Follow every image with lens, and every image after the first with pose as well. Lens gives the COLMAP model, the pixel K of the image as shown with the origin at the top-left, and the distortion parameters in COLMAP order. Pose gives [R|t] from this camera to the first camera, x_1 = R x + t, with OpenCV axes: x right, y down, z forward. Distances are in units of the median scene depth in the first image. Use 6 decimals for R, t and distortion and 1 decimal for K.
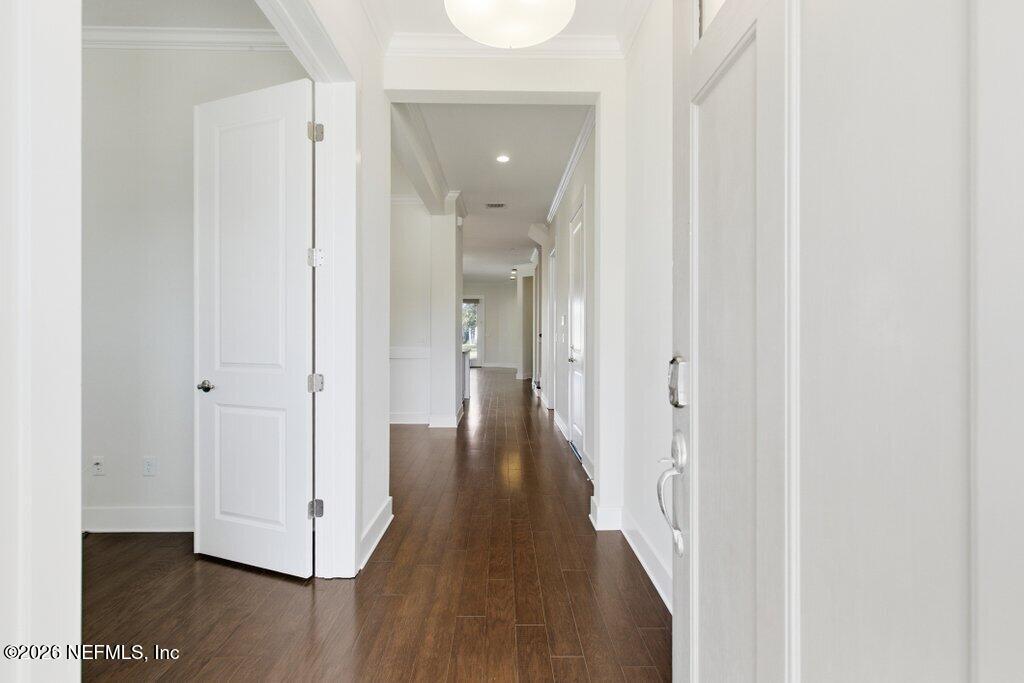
lens RADIAL K [[473.3, 0, 511.0], [0, 473.3, 335.2], [0, 0, 1]] dist [-0.008849, -0.000157]
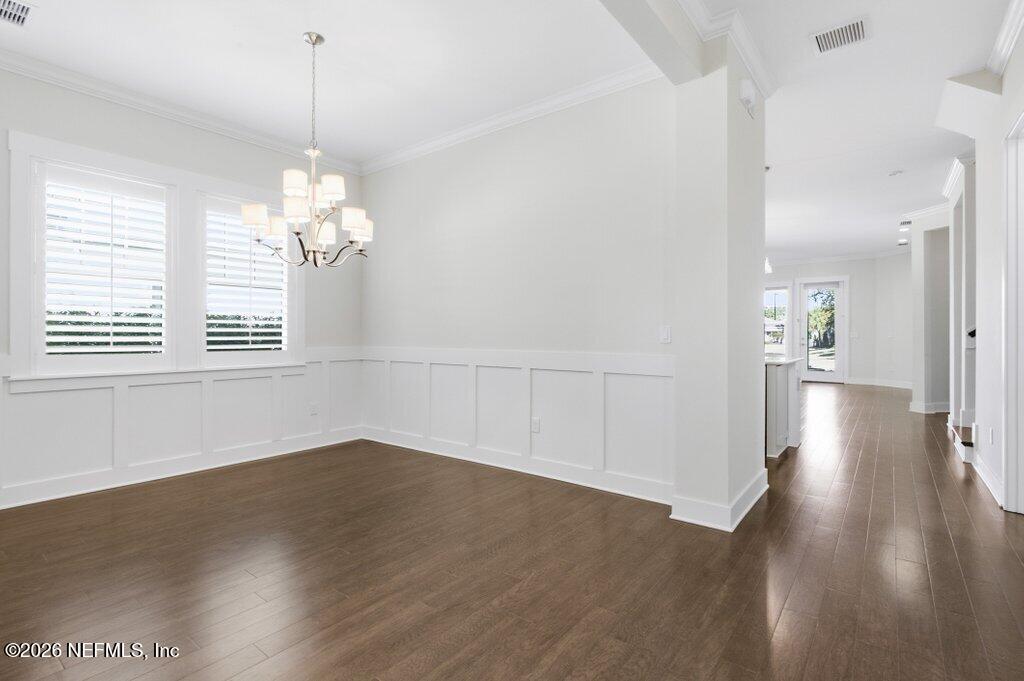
lens RADIAL K [[473.3, 0, 510.4], [0, 473.3, 332.9], [0, 0, 1]] dist [-0.008849, -0.000157]
pose [[0.764972, -0.000370, -0.644064, 0.008852], [-0.005354, 0.999962, -0.006933, 0.005121], [0.644042, 0.008752, 0.764940, 0.295996]]
